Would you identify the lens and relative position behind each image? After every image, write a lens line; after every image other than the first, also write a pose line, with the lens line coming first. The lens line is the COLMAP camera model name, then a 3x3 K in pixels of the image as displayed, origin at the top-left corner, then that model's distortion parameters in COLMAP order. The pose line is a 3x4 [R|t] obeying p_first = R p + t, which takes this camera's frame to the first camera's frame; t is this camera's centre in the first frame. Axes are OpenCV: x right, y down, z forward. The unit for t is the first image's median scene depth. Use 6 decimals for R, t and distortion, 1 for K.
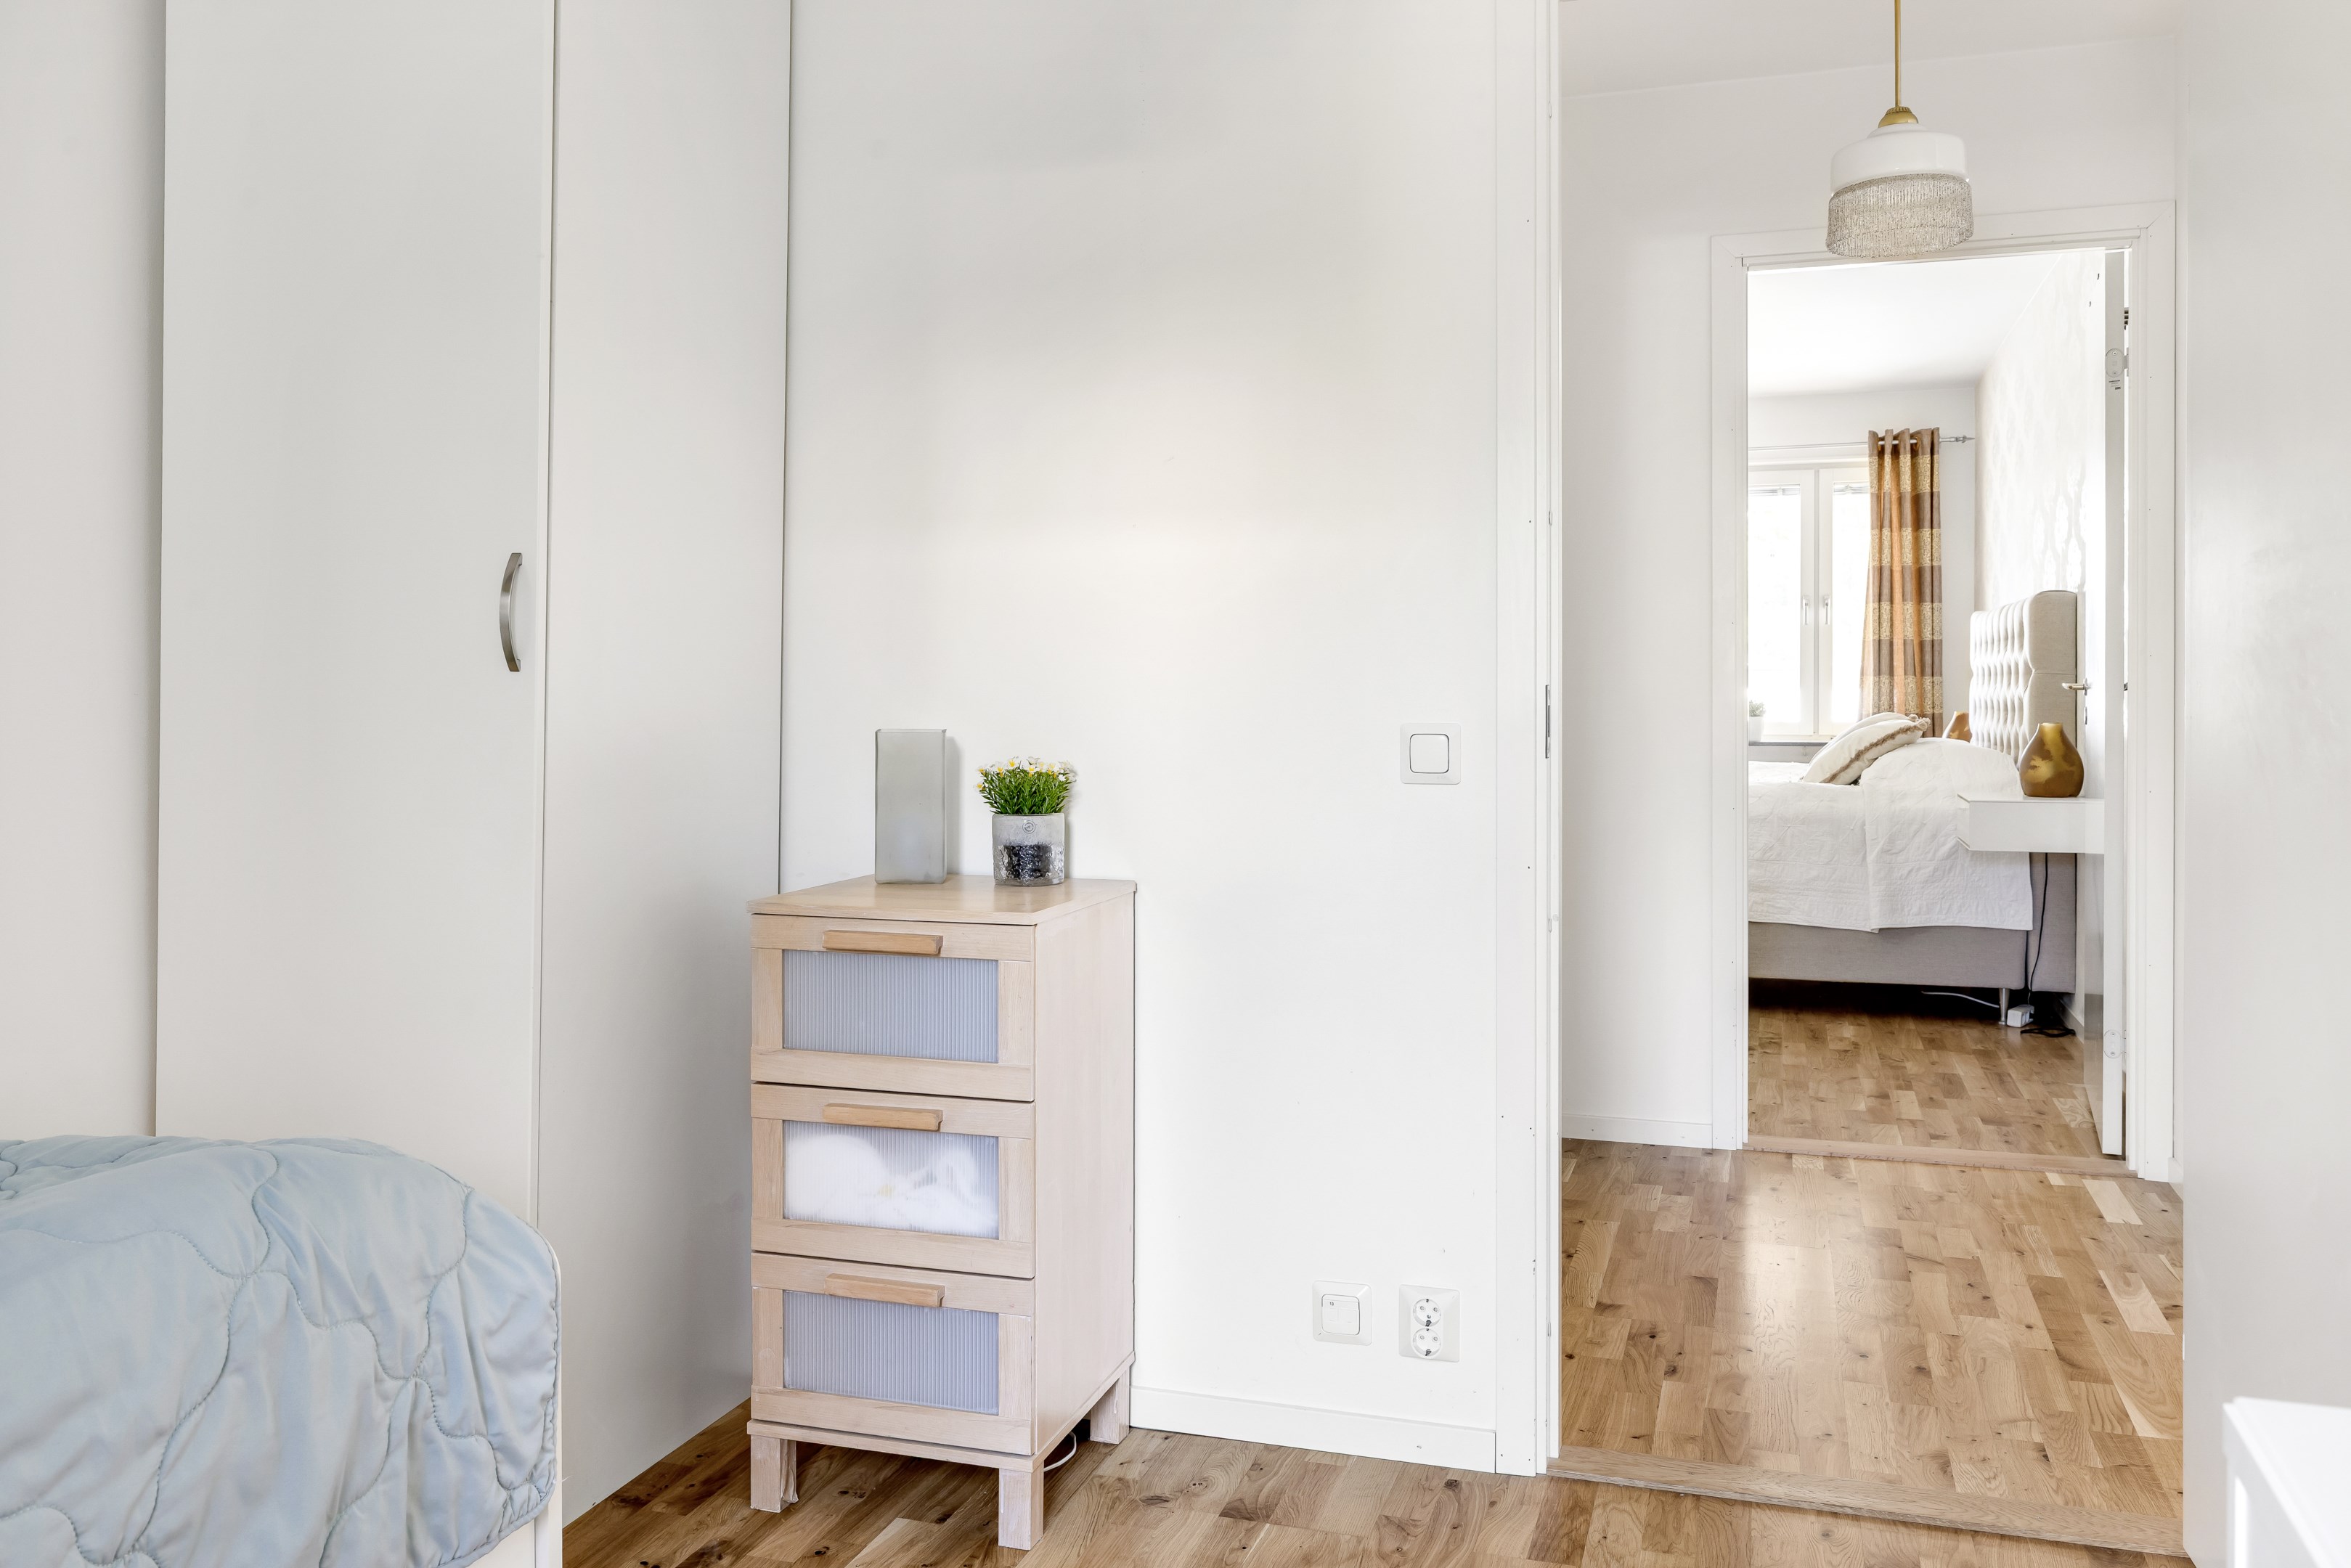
lens RADIAL K [[1777.5, 0, 1187.0], [0, 1777.5, 716.3], [0, 0, 1]] dist [-0.002539, 0.005655]
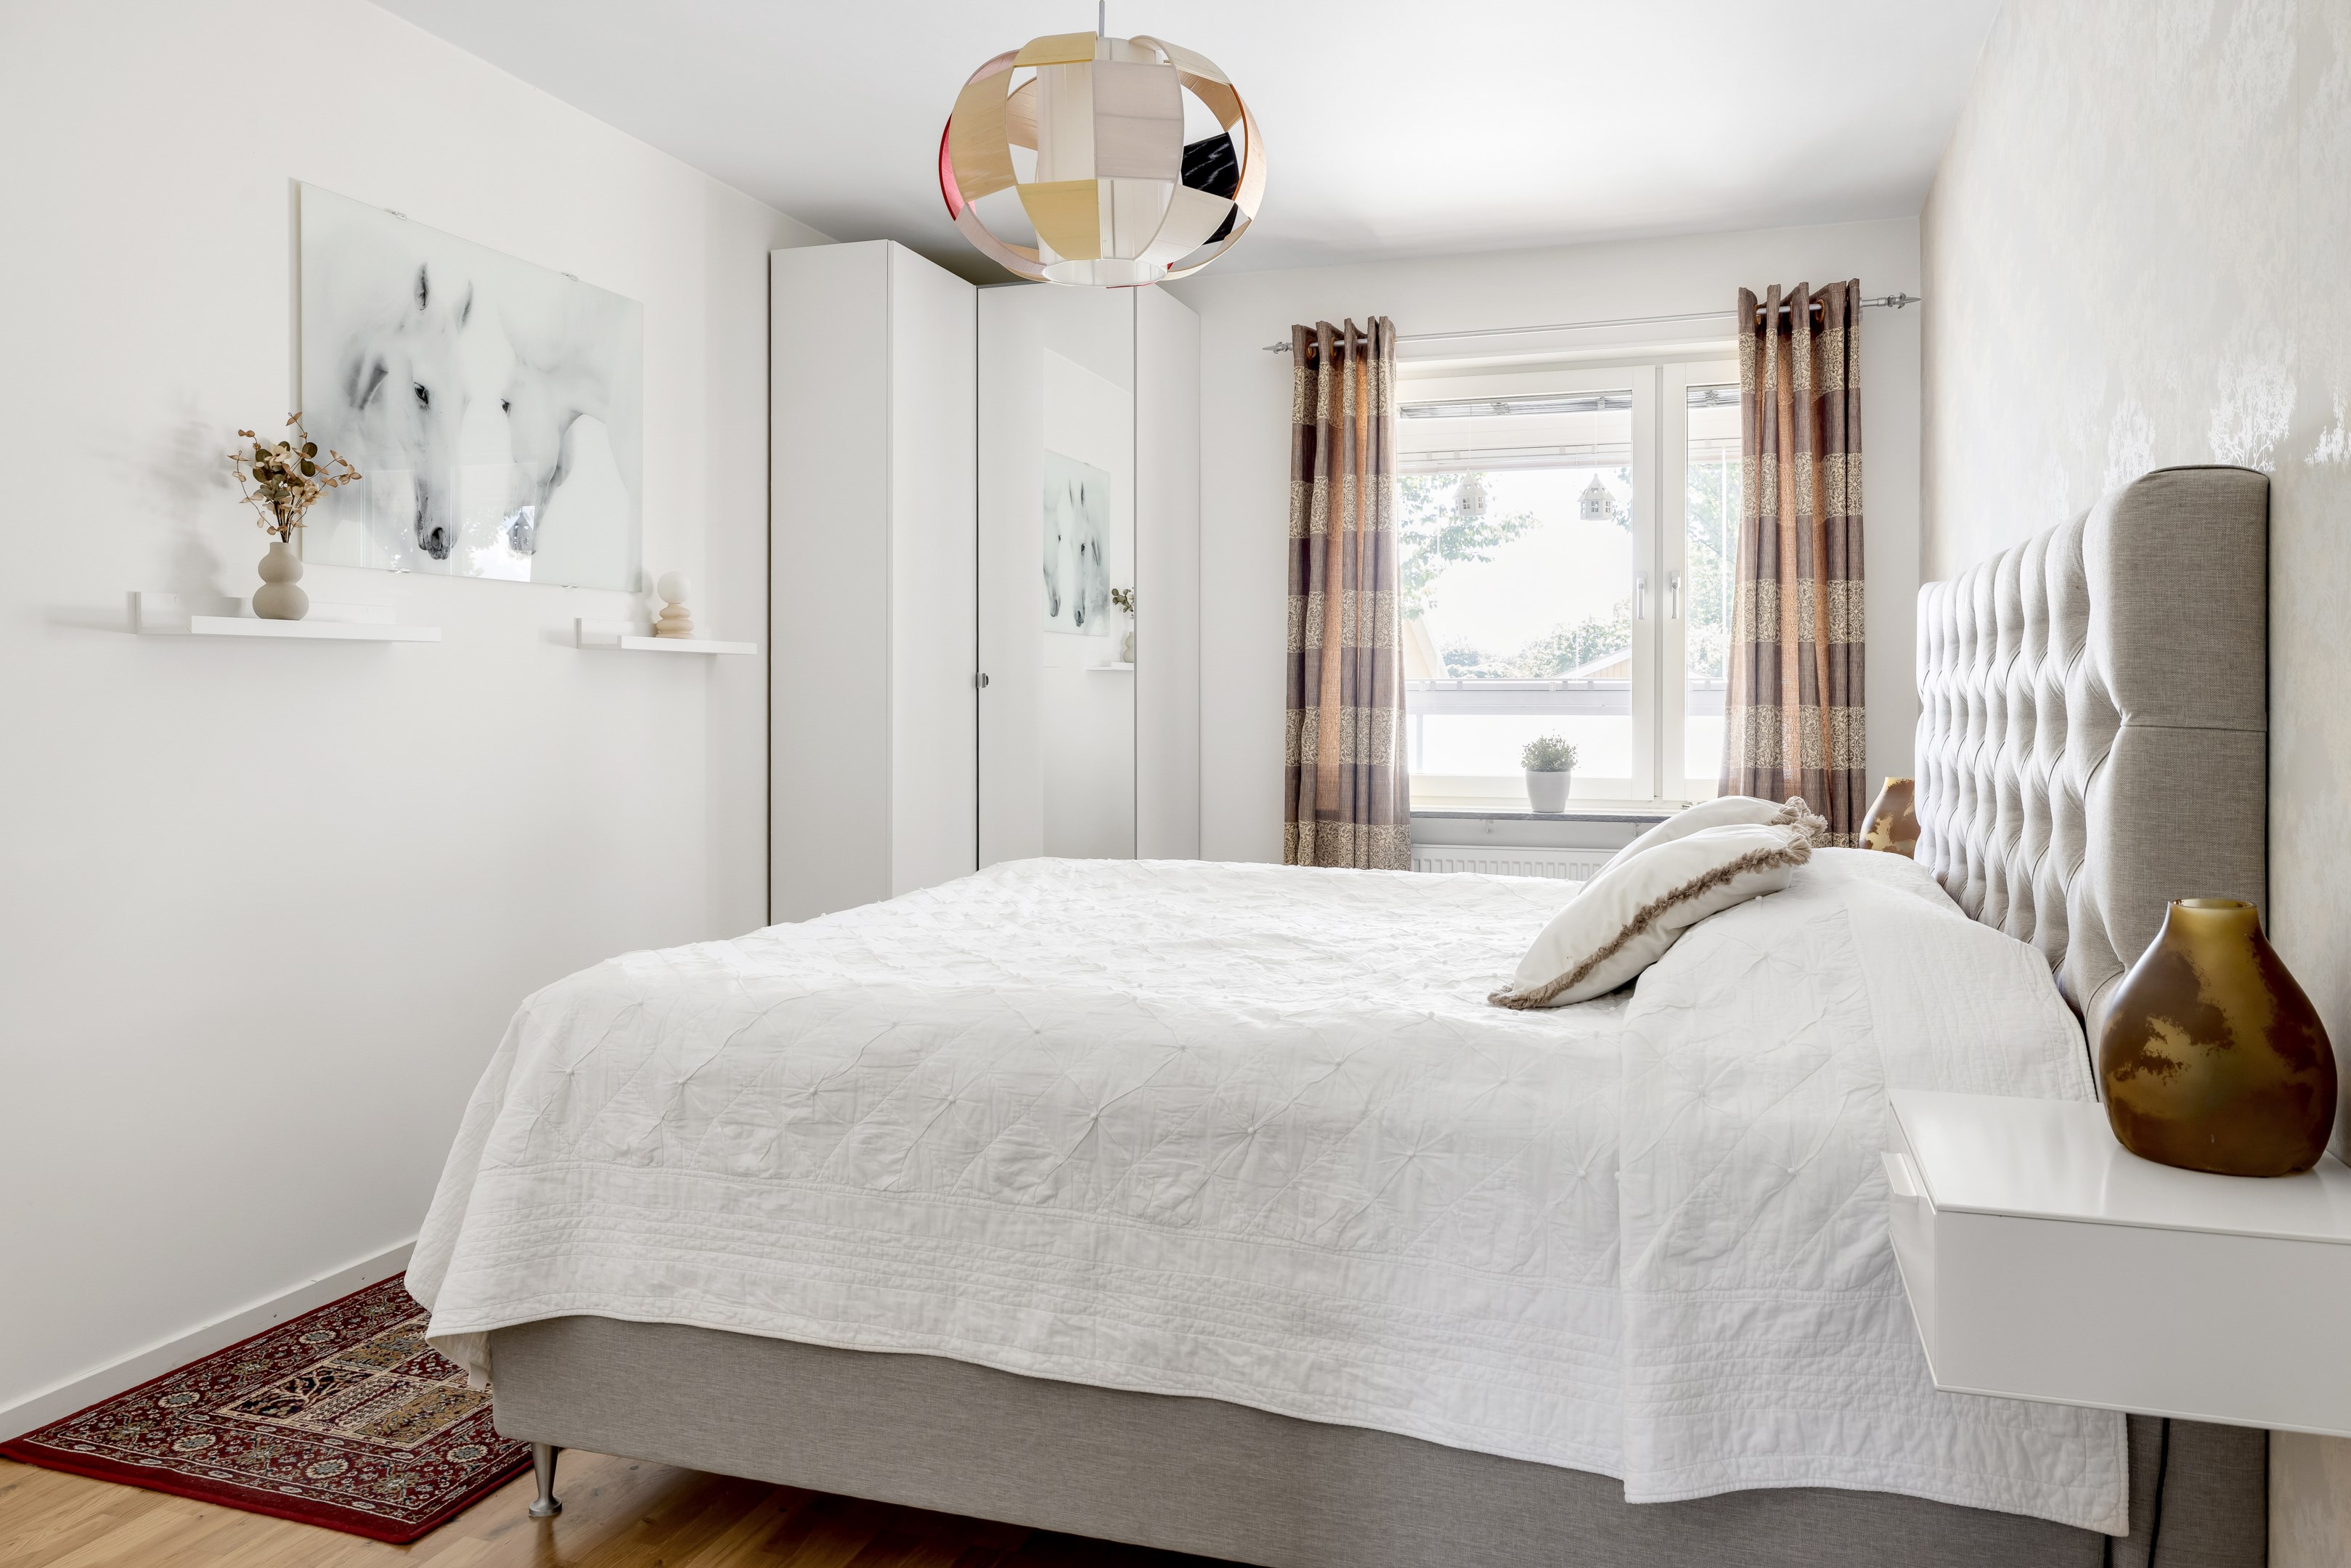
lens RADIAL K [[1621.4, 0, 1176.1], [0, 1621.4, 724.6], [0, 0, 1]] dist [-0.001296, 0.001497]
pose [[0.999975, -0.001454, -0.006971, 0.202262], [0.001446, 0.999998, -0.001045, -0.015984], [0.006973, 0.001034, 0.999975, 0.465696]]
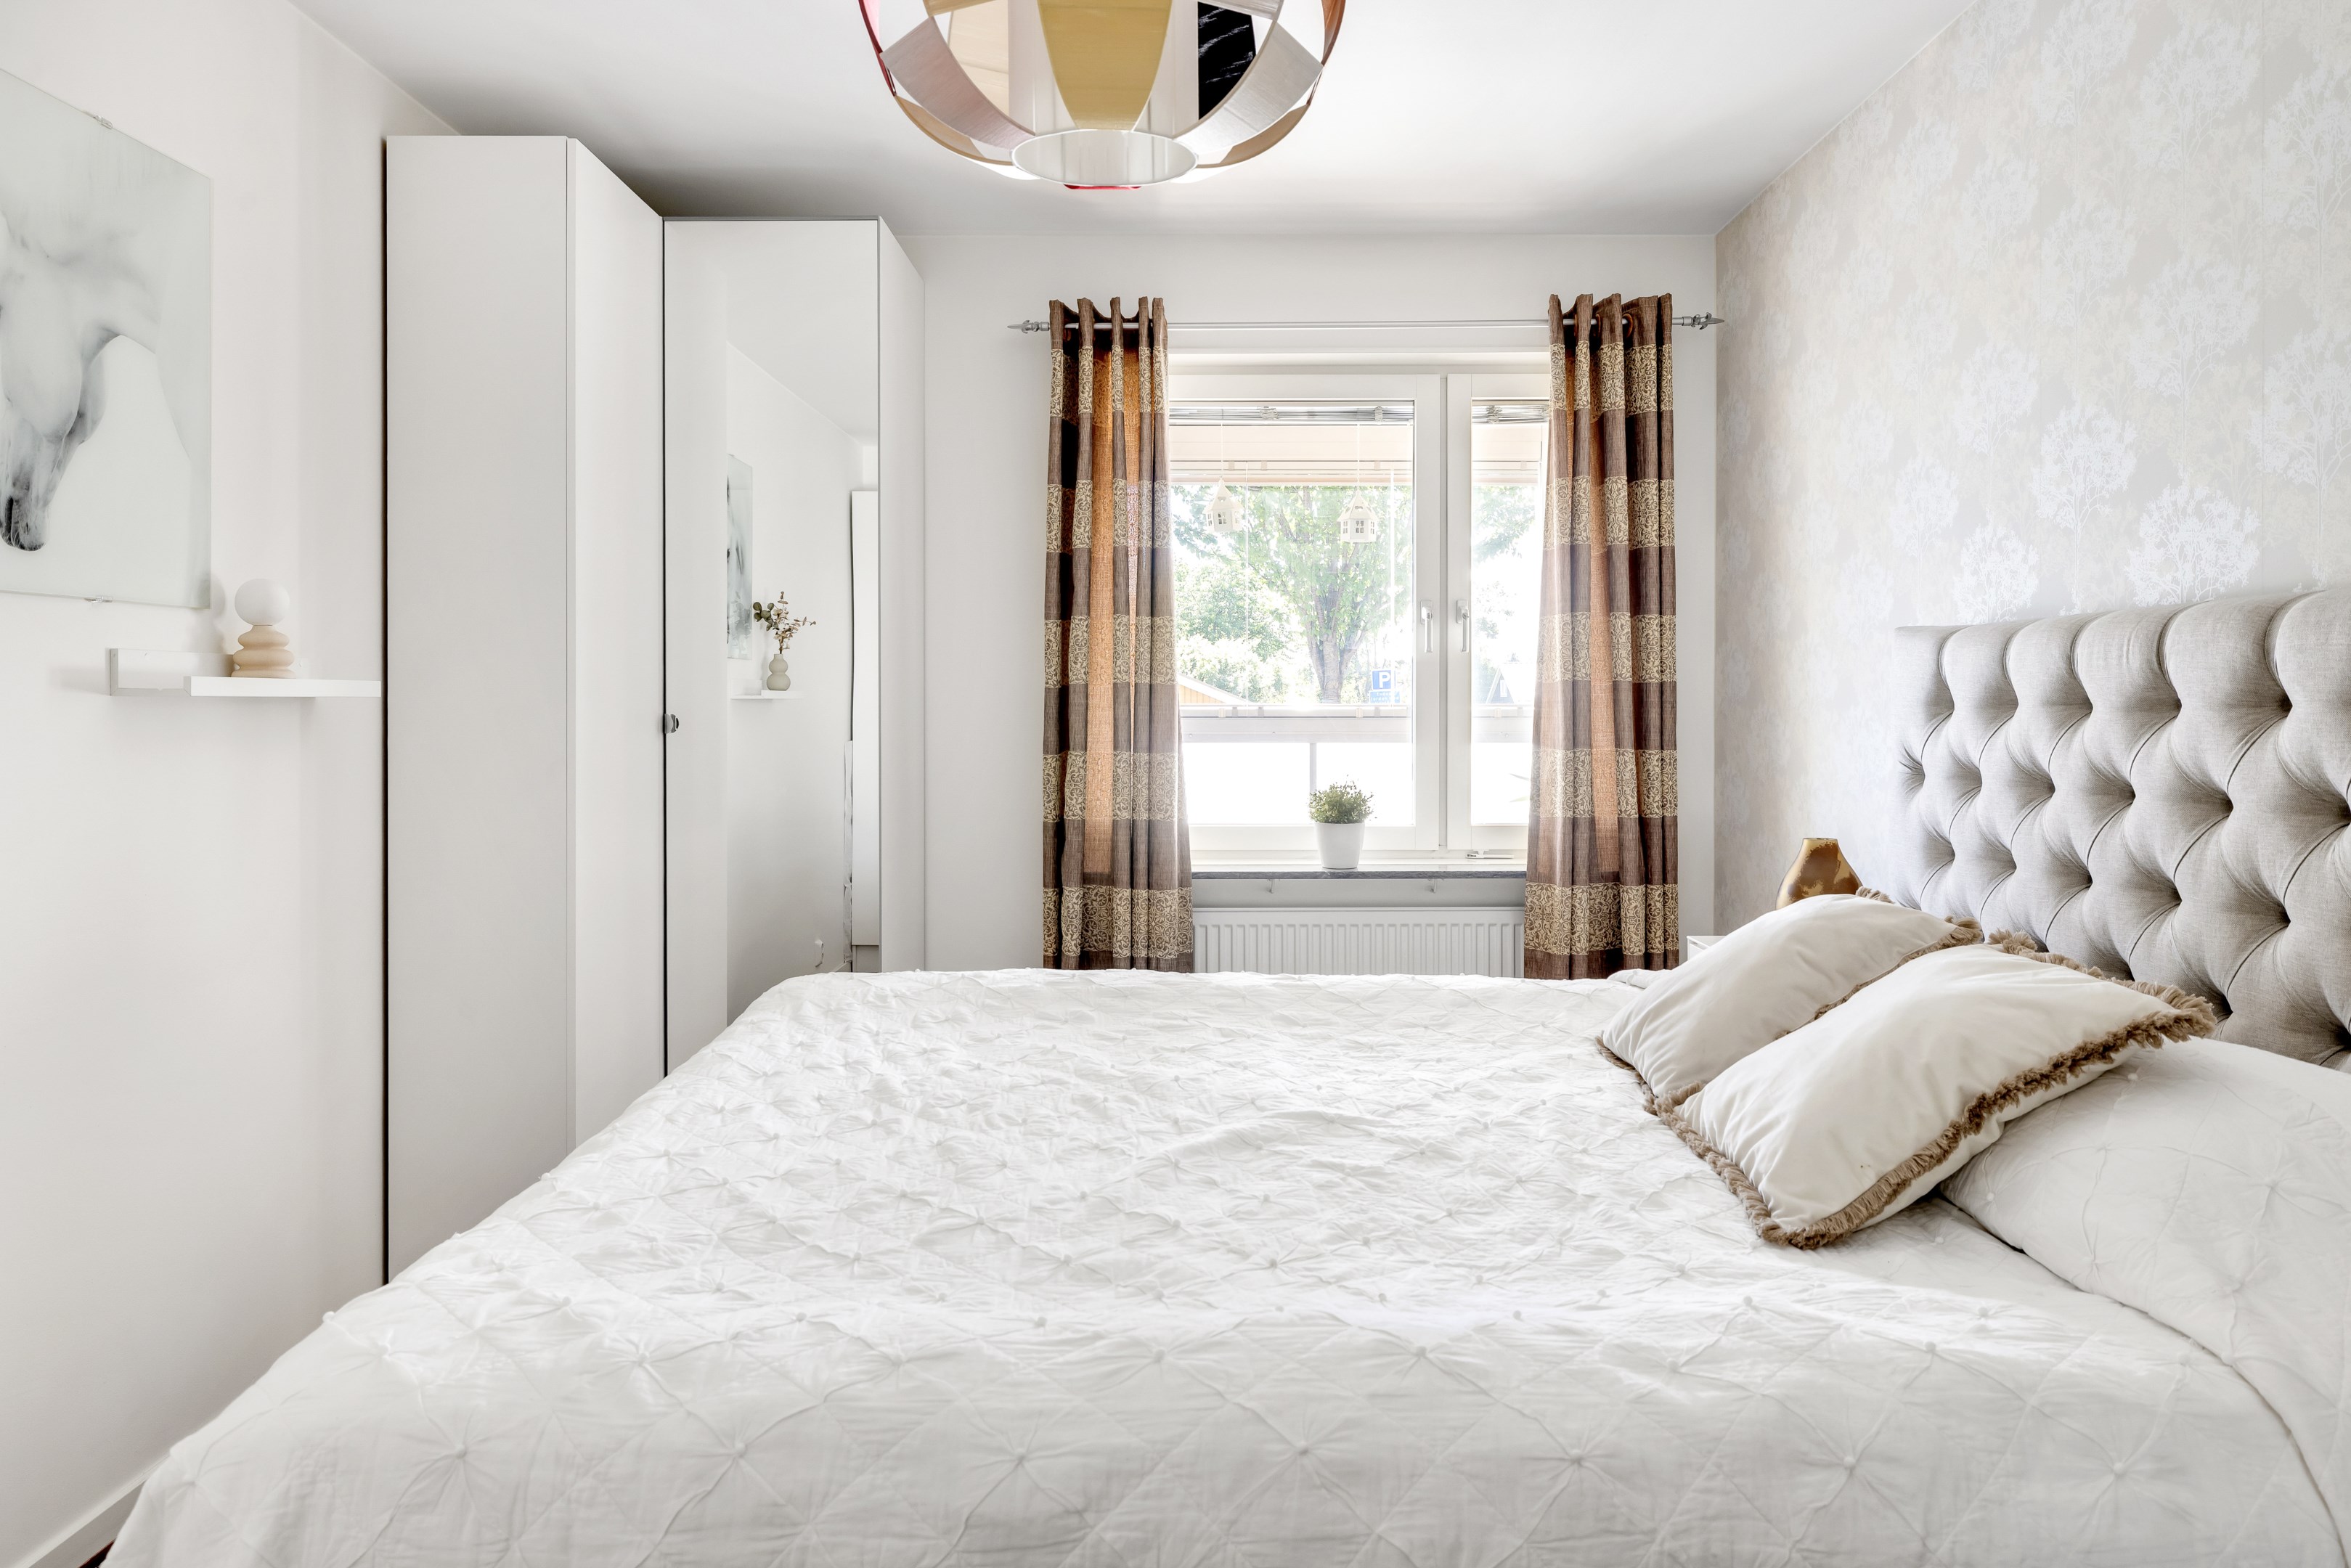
lens RADIAL K [[1567.4, 0, 1183.7], [0, 1567.4, 723.6], [0, 0, 1]] dist [0.000534, -0.000069]
pose [[0.952862, -0.007306, 0.303317, 0.132033], [0.008633, 0.999958, -0.003033, -0.030119], [-0.303282, 0.005508, 0.952885, 0.585797]]
